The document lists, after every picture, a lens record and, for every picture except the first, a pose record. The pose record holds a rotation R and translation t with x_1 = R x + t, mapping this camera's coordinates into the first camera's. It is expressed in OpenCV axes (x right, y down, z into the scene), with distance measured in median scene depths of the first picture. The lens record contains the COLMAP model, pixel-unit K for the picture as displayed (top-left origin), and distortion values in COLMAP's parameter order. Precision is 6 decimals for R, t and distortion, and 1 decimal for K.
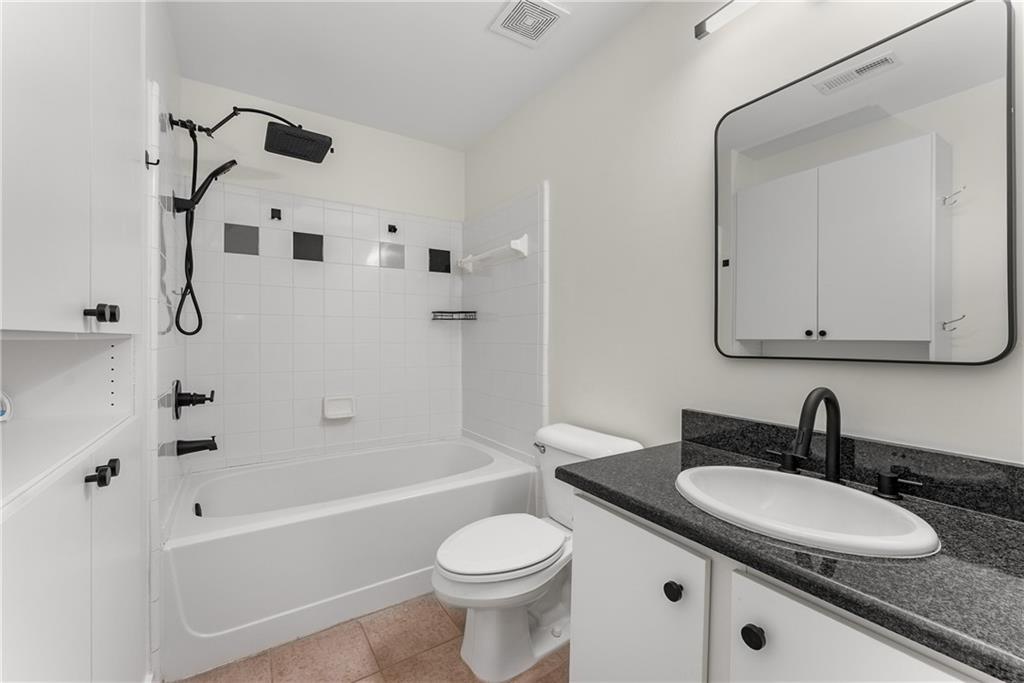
lens RADIAL K [[420.3, 0, 513.6], [0, 420.3, 345.5], [0, 0, 1]] dist [-0.003806, -0.000503]
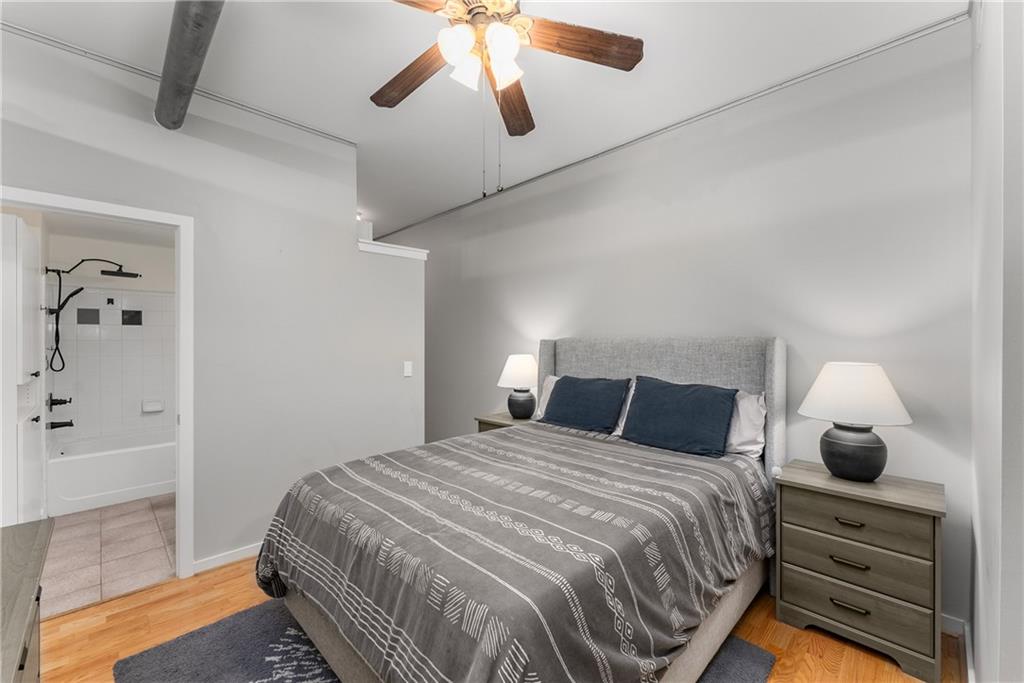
lens RADIAL K [[420.3, 0, 512.8], [0, 420.3, 347.9], [0, 0, 1]] dist [-0.003806, -0.000503]
pose [[0.981822, -0.004275, 0.189756, 1.041933], [0.003918, 0.999990, 0.002257, -0.134464], [-0.189764, -0.001473, 0.981829, -1.451541]]
